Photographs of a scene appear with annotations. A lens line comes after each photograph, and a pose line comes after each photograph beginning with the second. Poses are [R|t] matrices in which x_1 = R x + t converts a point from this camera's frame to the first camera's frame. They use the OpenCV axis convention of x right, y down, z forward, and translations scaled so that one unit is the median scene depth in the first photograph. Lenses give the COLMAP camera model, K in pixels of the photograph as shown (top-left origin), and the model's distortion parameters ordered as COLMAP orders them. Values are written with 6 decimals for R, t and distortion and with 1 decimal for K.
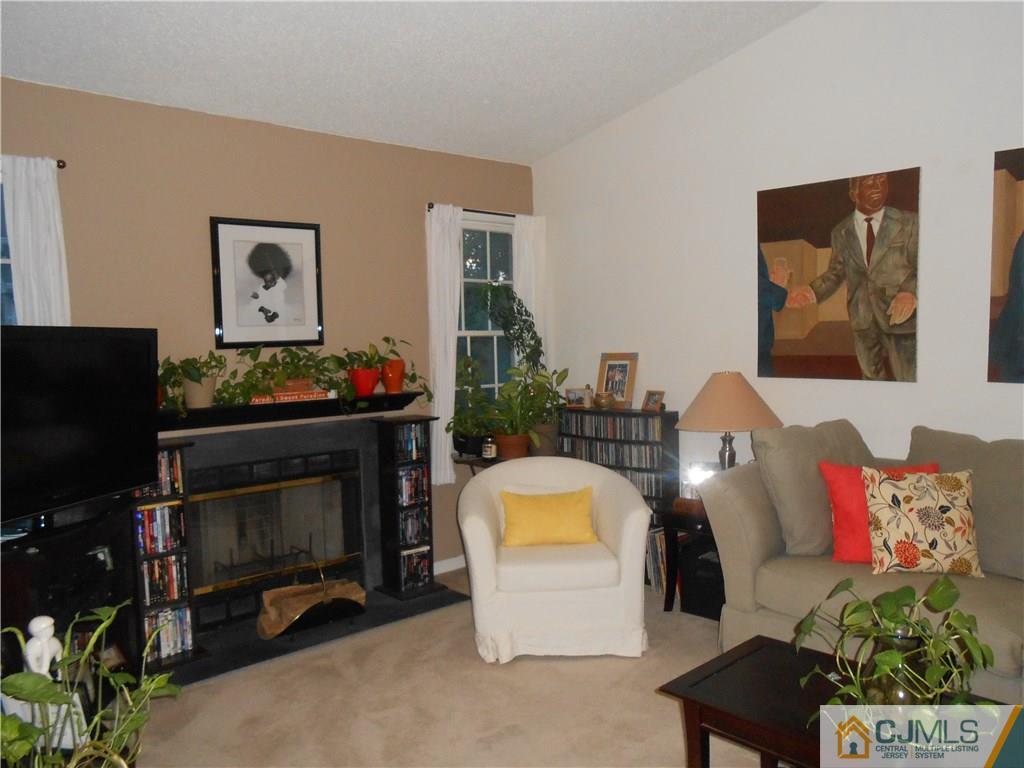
lens RADIAL K [[831.6, 0, 512.0], [0, 831.6, 384.0], [0, 0, 1]] dist [-0.002132, 0.006879]
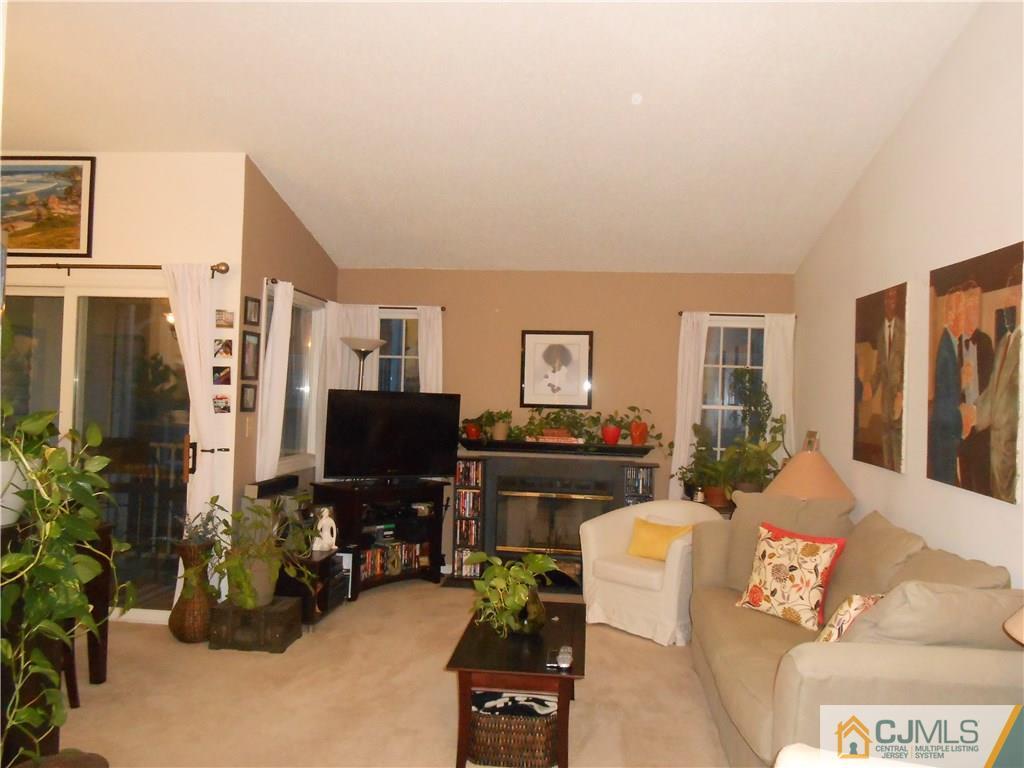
lens RADIAL K [[831.6, 0, 512.0], [0, 831.6, 384.0], [0, 0, 1]] dist [-0.002132, 0.006879]
pose [[0.646220, 0.035832, -0.762309, 0.962419], [-0.088448, 0.995682, -0.028177, -0.041953], [0.758008, 0.085634, 0.646599, -0.118318]]
